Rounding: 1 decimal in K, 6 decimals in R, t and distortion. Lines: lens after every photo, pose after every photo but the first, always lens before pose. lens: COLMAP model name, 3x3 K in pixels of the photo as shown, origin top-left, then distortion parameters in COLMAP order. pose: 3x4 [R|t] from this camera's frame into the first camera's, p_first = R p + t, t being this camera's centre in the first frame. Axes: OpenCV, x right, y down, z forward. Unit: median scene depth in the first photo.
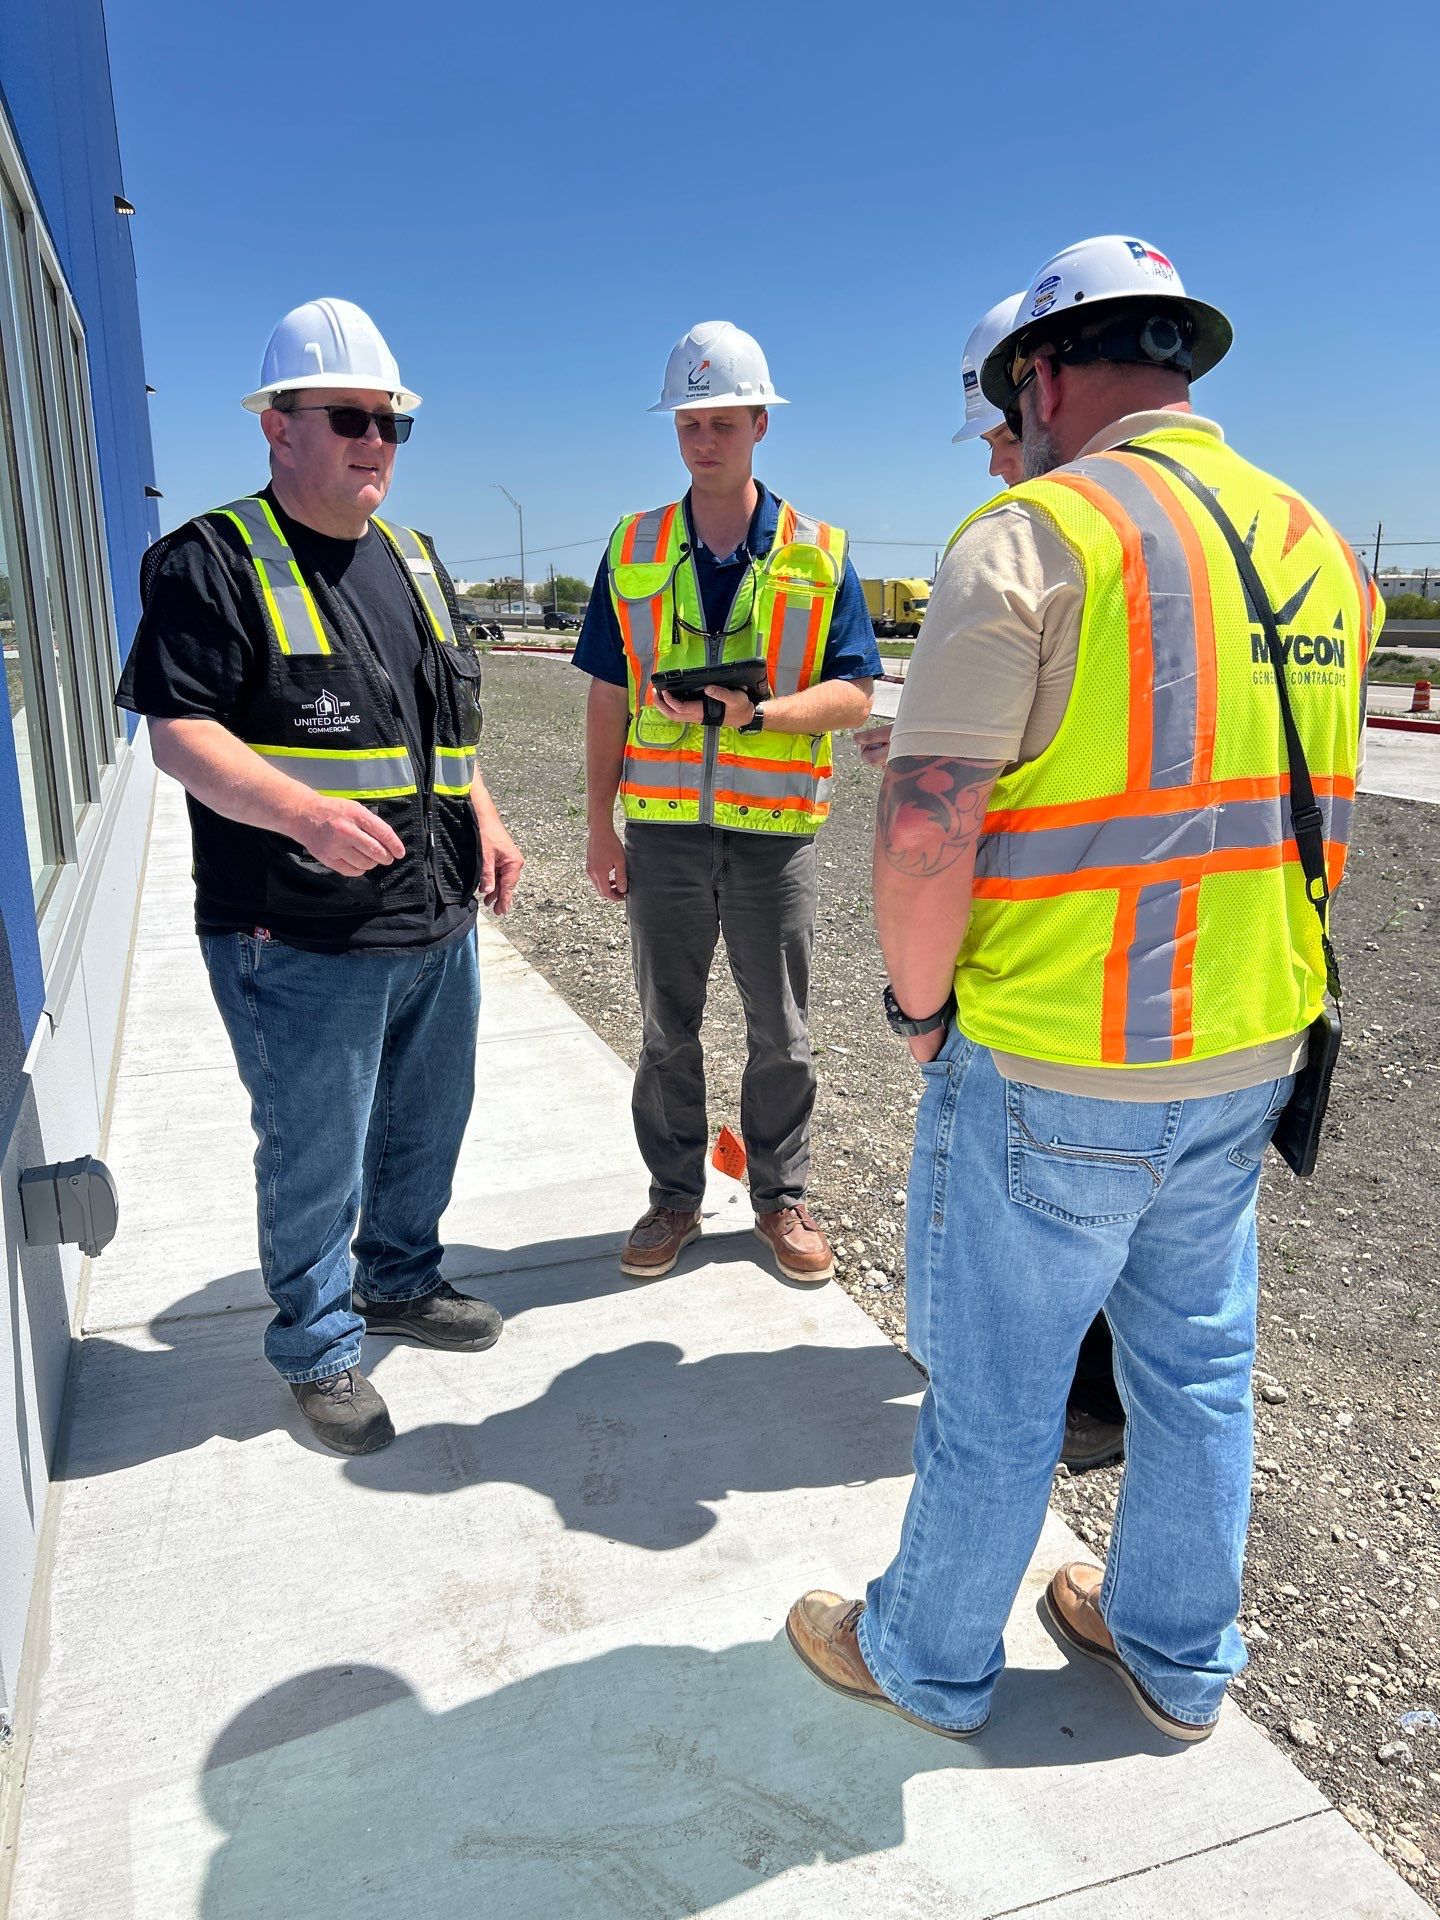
lens RADIAL K [[1376.8, 0, 723.7], [0, 1376.8, 948.1], [0, 0, 1]] dist [0.021094, -0.007583]
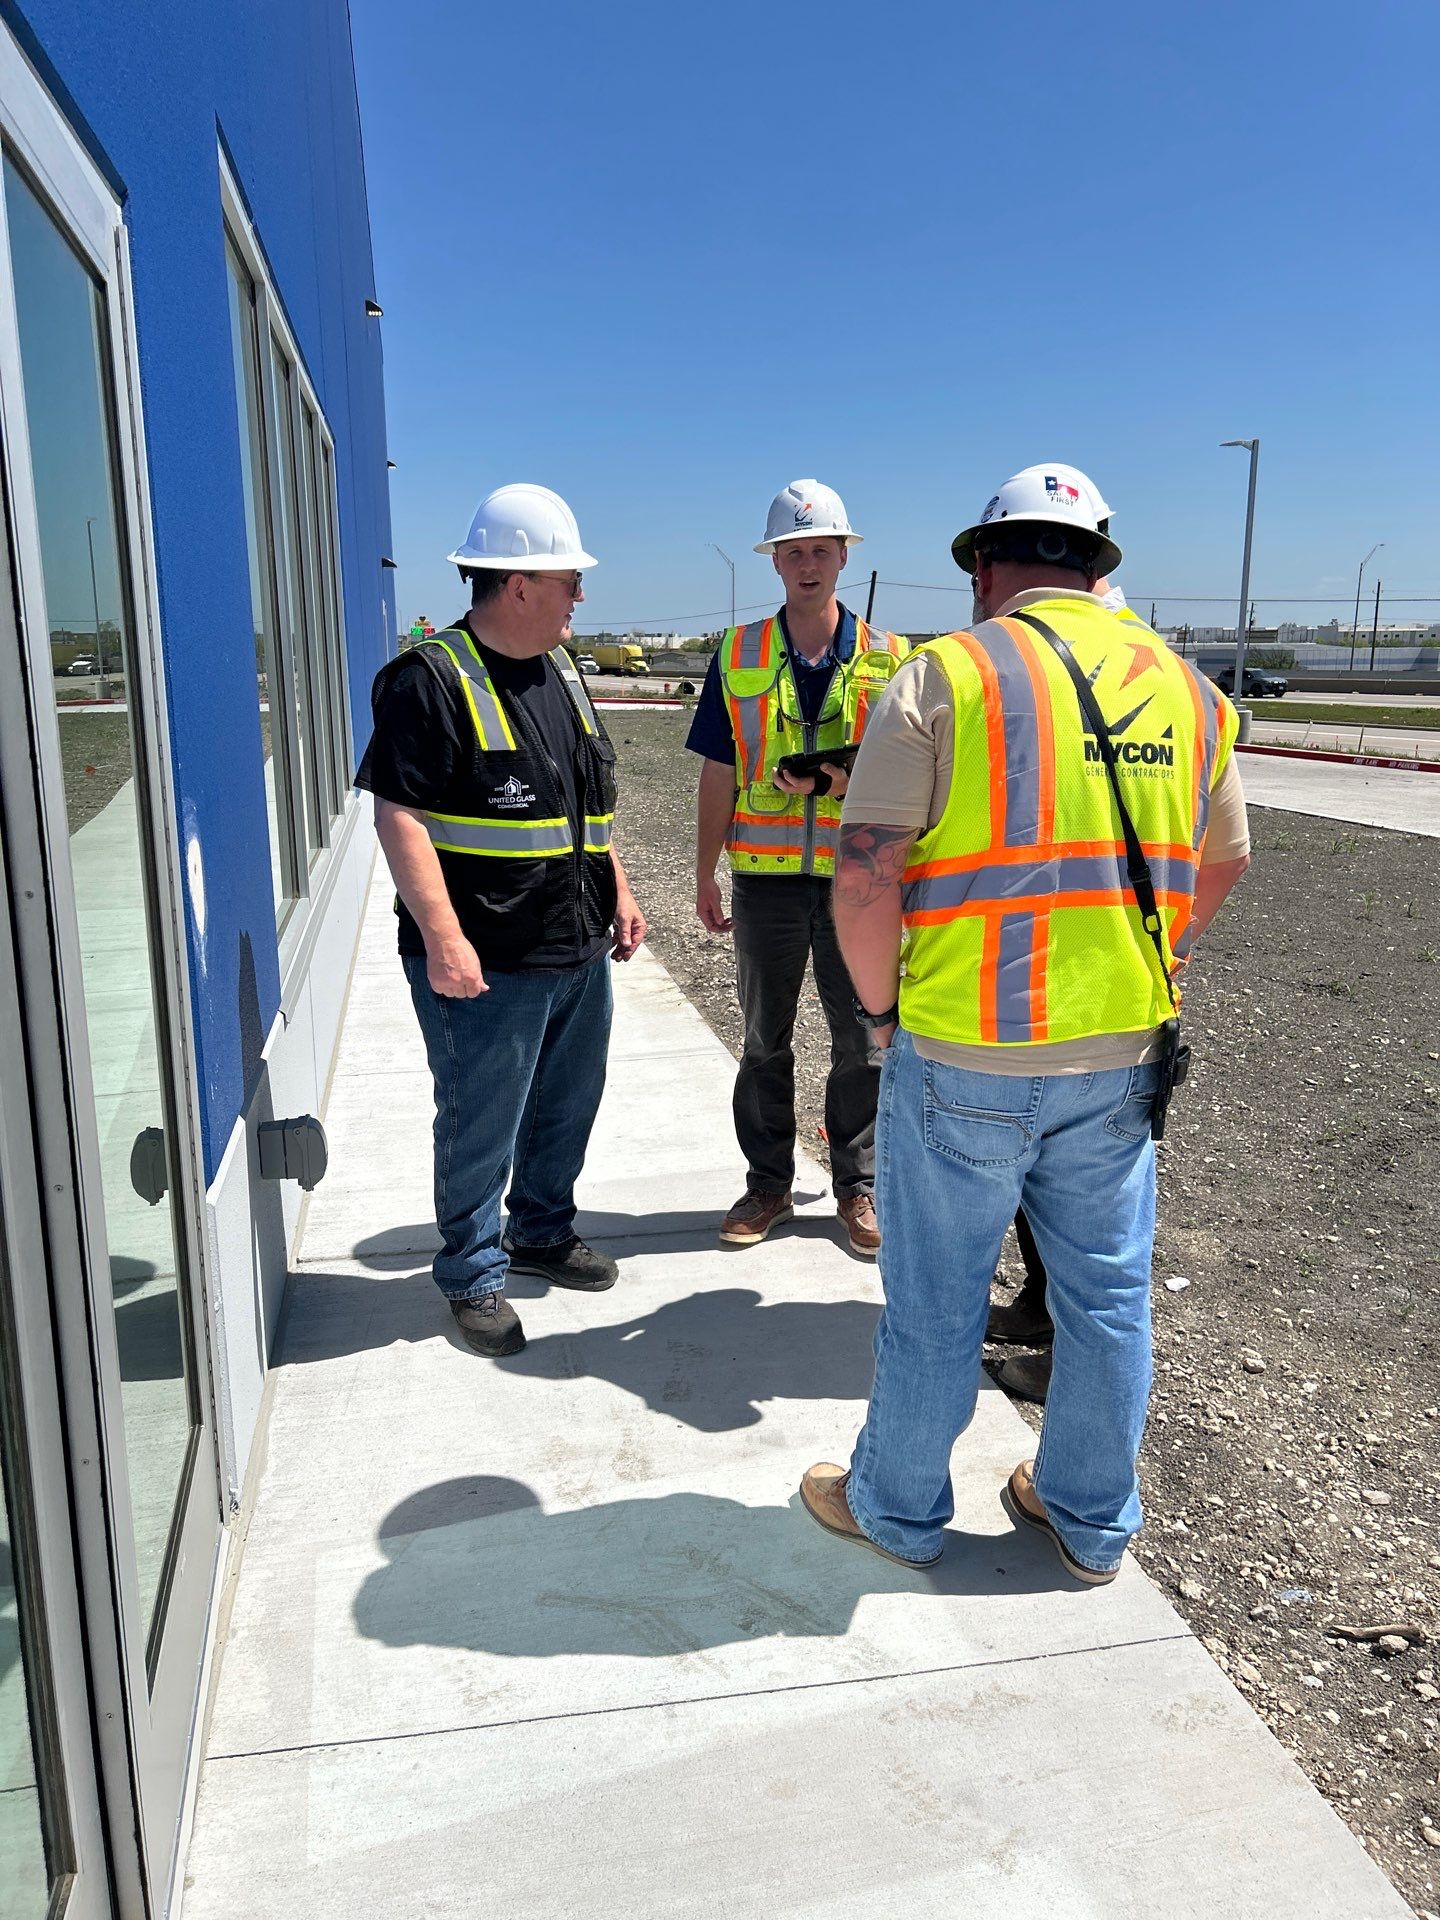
lens RADIAL K [[1436.5, 0, 728.2], [0, 1436.5, 966.0], [0, 0, 1]] dist [0.048934, -0.053679]
pose [[0.987799, 0.028304, -0.153140, 0.156303], [-0.032625, 0.999135, -0.025773, 0.035277], [0.152278, 0.030455, 0.987868, -0.330164]]
